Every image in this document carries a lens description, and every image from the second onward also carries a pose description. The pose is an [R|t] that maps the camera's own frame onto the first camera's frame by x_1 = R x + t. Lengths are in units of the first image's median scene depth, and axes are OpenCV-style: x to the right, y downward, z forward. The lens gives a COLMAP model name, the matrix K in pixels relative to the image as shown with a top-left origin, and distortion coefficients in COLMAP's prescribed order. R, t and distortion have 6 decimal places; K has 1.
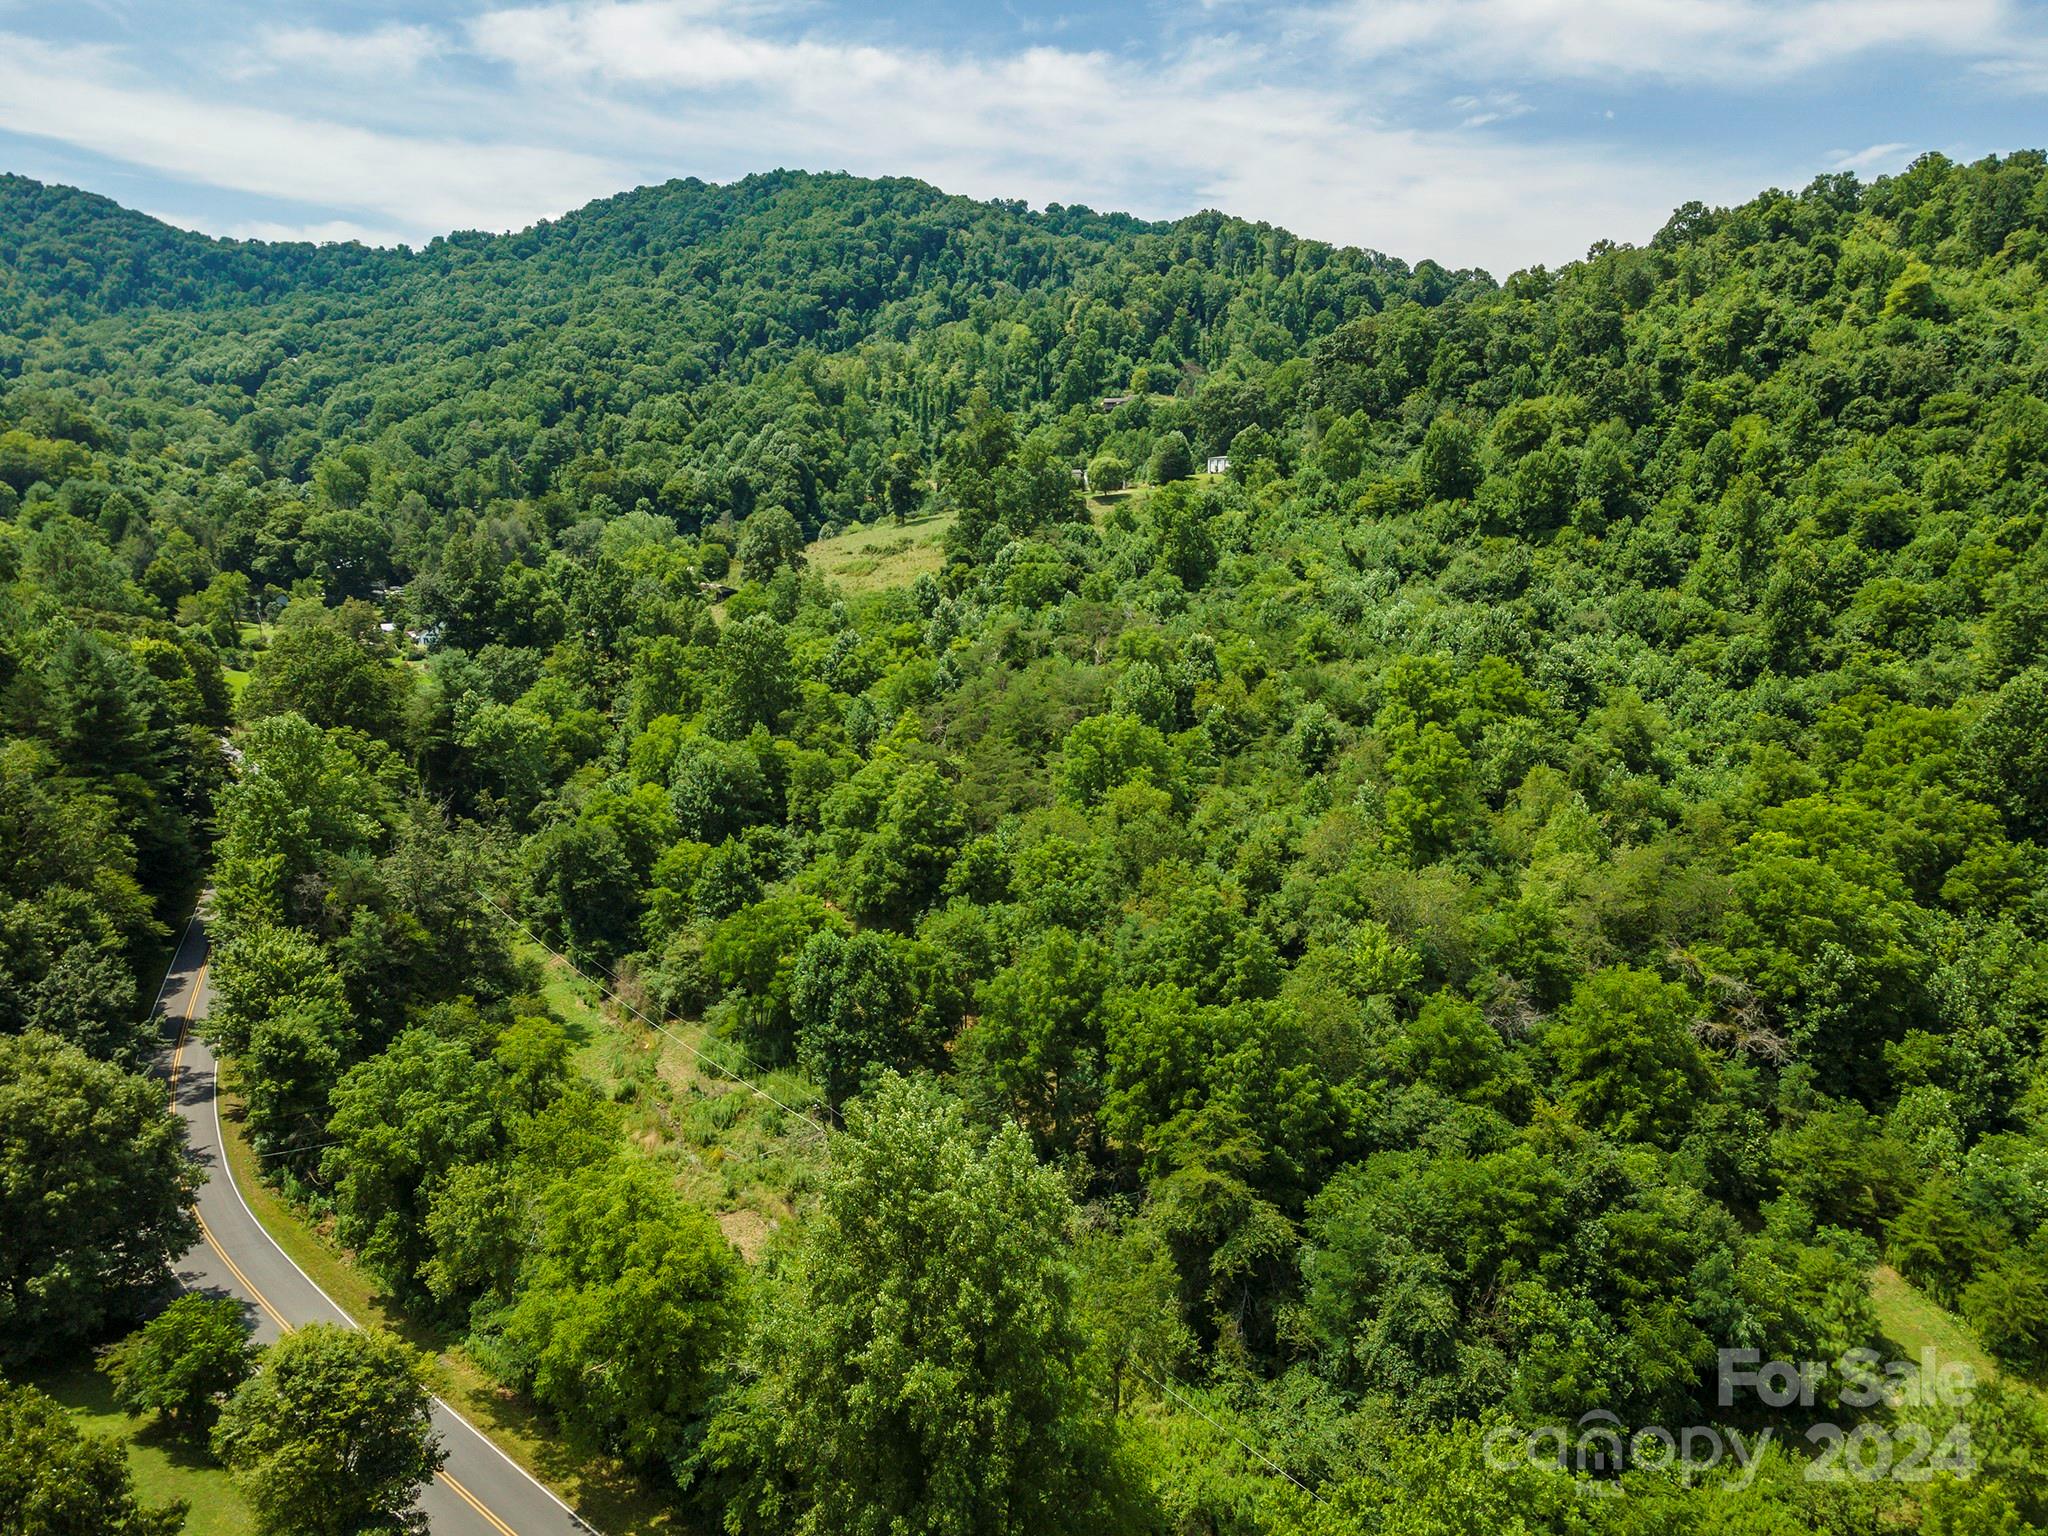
lens RADIAL K [[1491.2, 0, 1010.1], [0, 1491.2, 757.7], [0, 0, 1]] dist [0.038629, 0.030151]
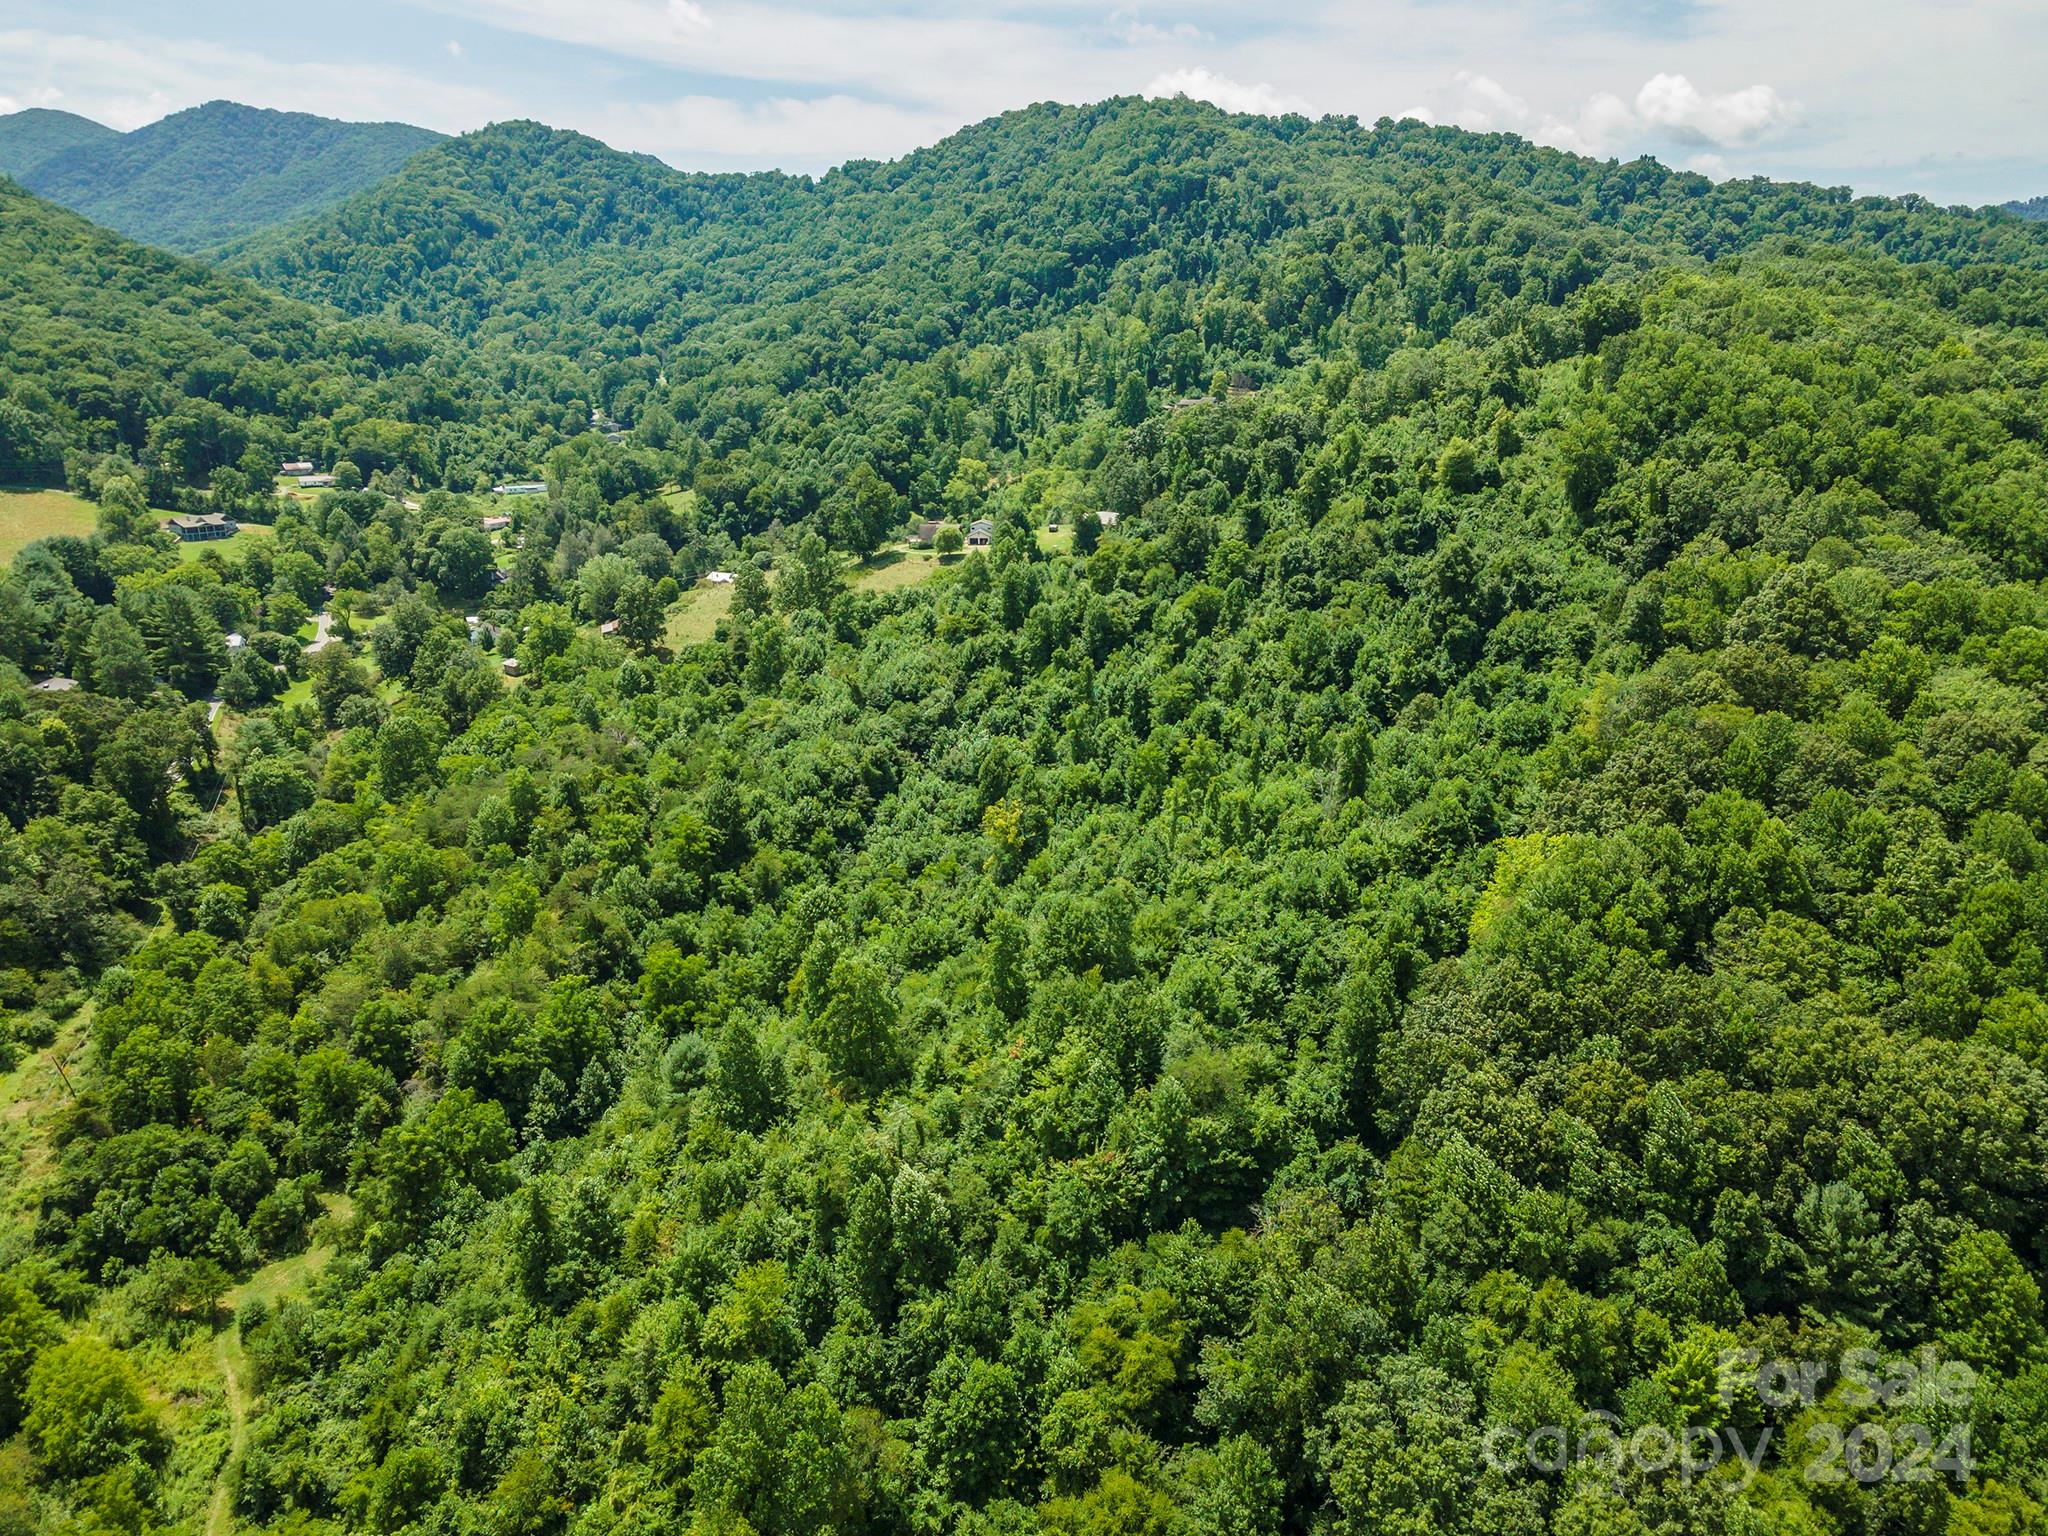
lens RADIAL K [[1491.2, 0, 1005.7], [0, 1491.2, 767.8], [0, 0, 1]] dist [0.038629, 0.030151]
pose [[0.946479, 0.092501, -0.309227, 0.864449], [-0.062280, 0.992389, 0.106236, -0.232302], [0.316700, -0.081291, 0.945036, -0.267248]]
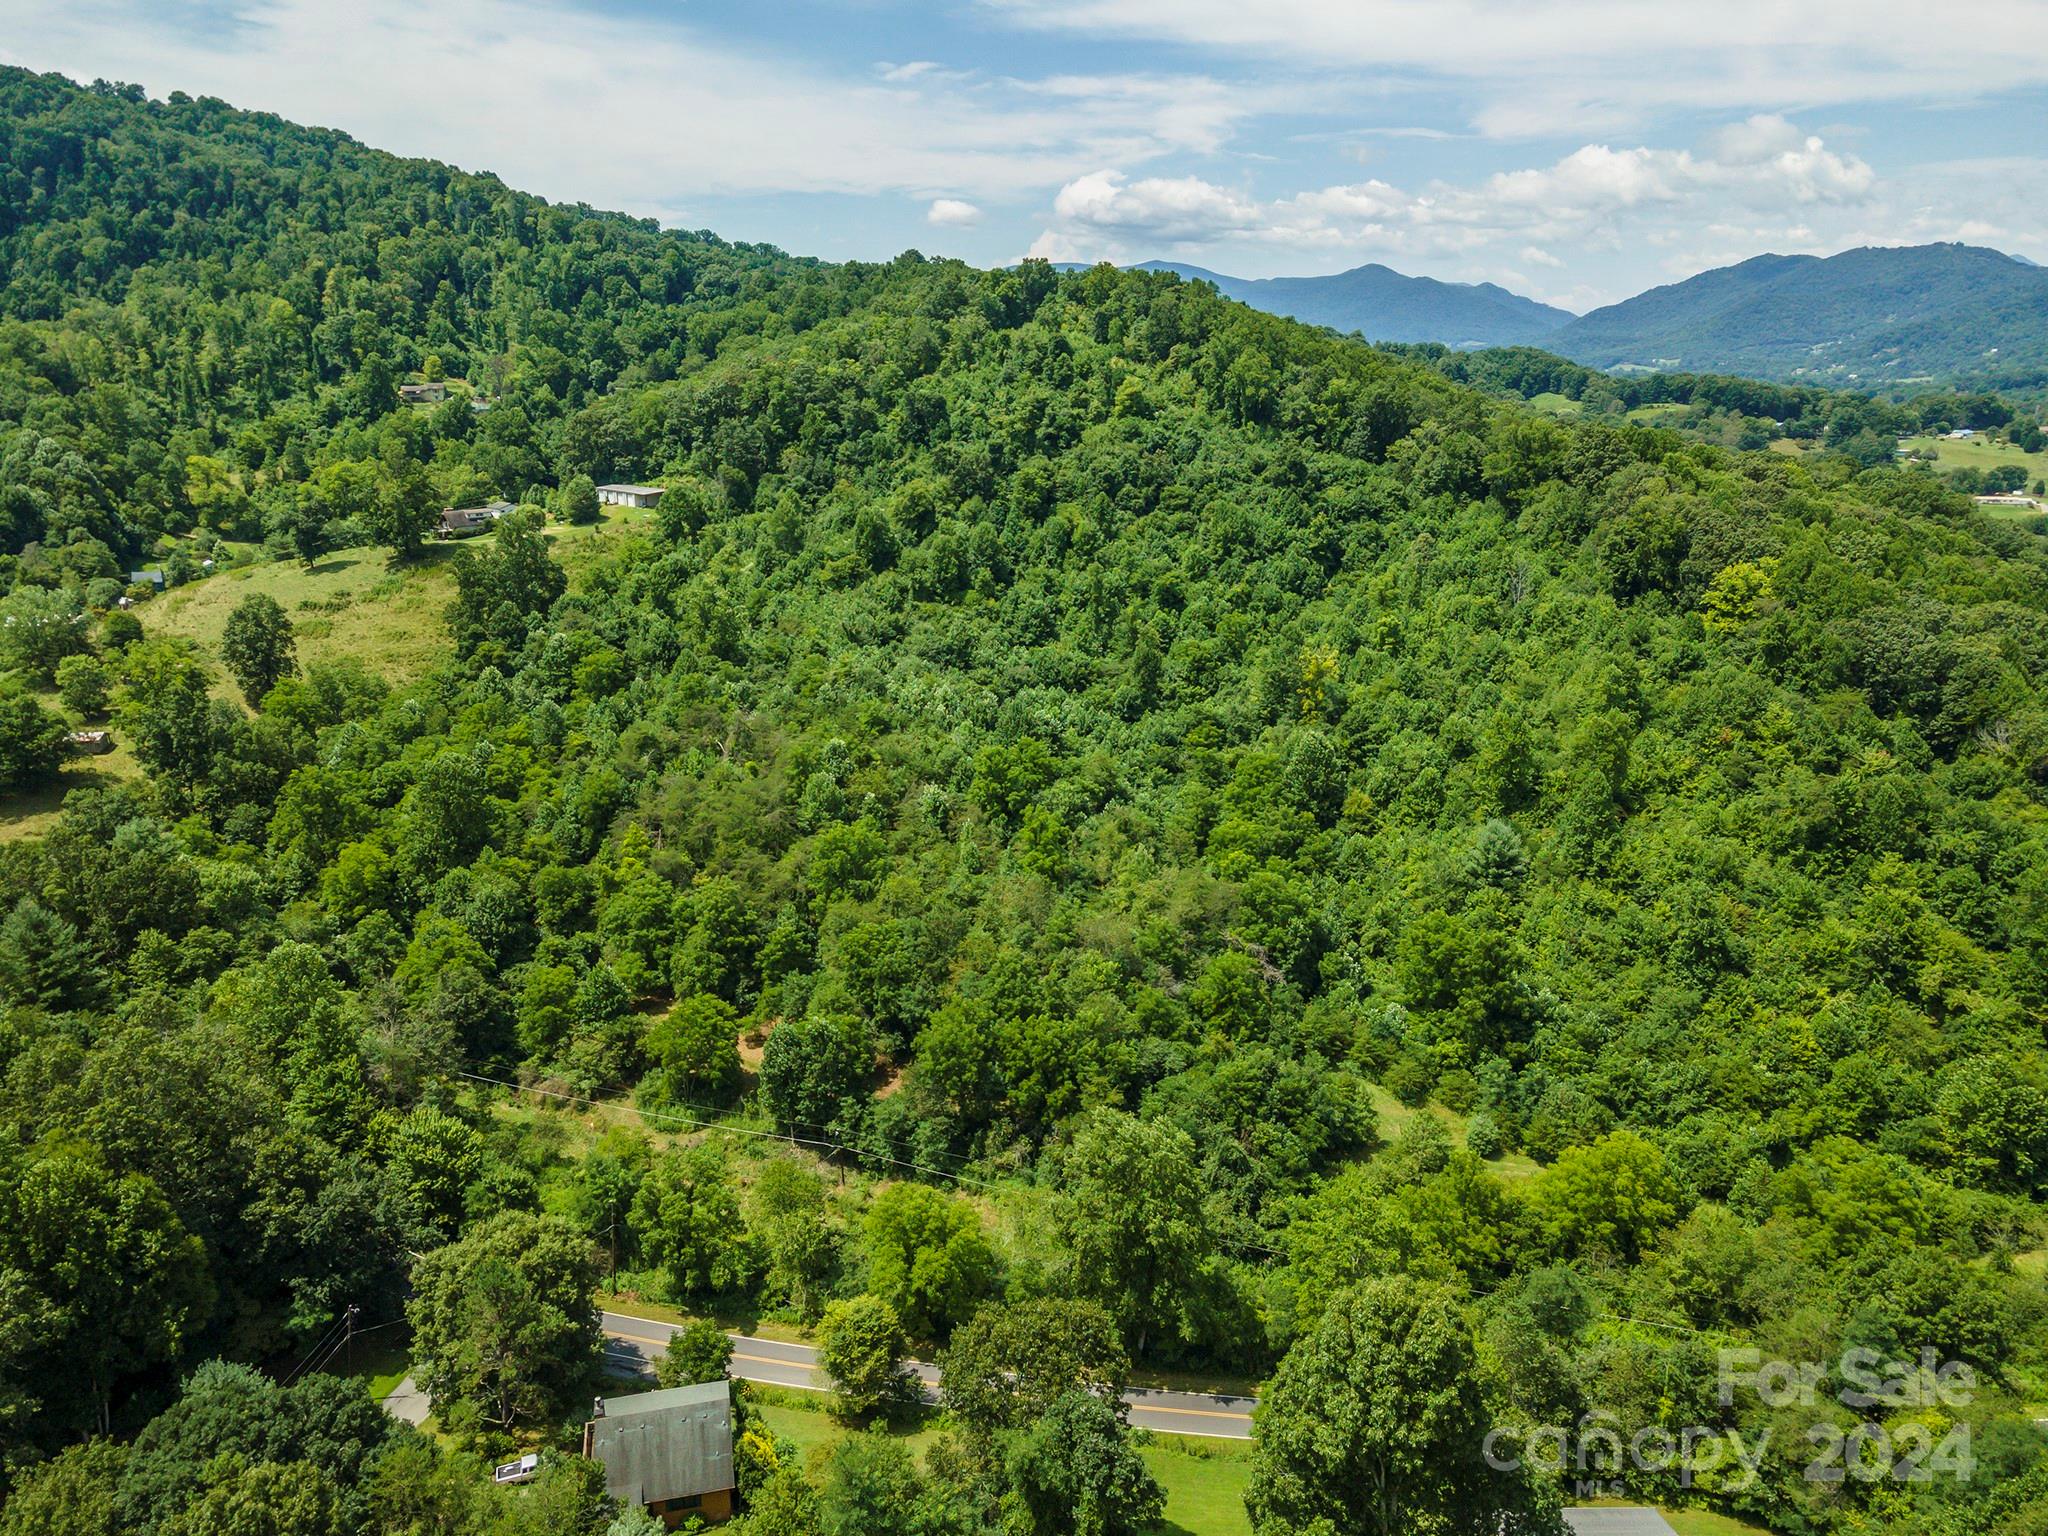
lens RADIAL K [[1491.2, 0, 1007.3], [0, 1491.2, 760.2], [0, 0, 1]] dist [0.038629, 0.030151]
pose [[0.854037, -0.134153, 0.502617, -0.370961], [0.095315, 0.990174, 0.102329, -0.160726], [-0.511406, -0.039486, 0.858432, -0.242457]]
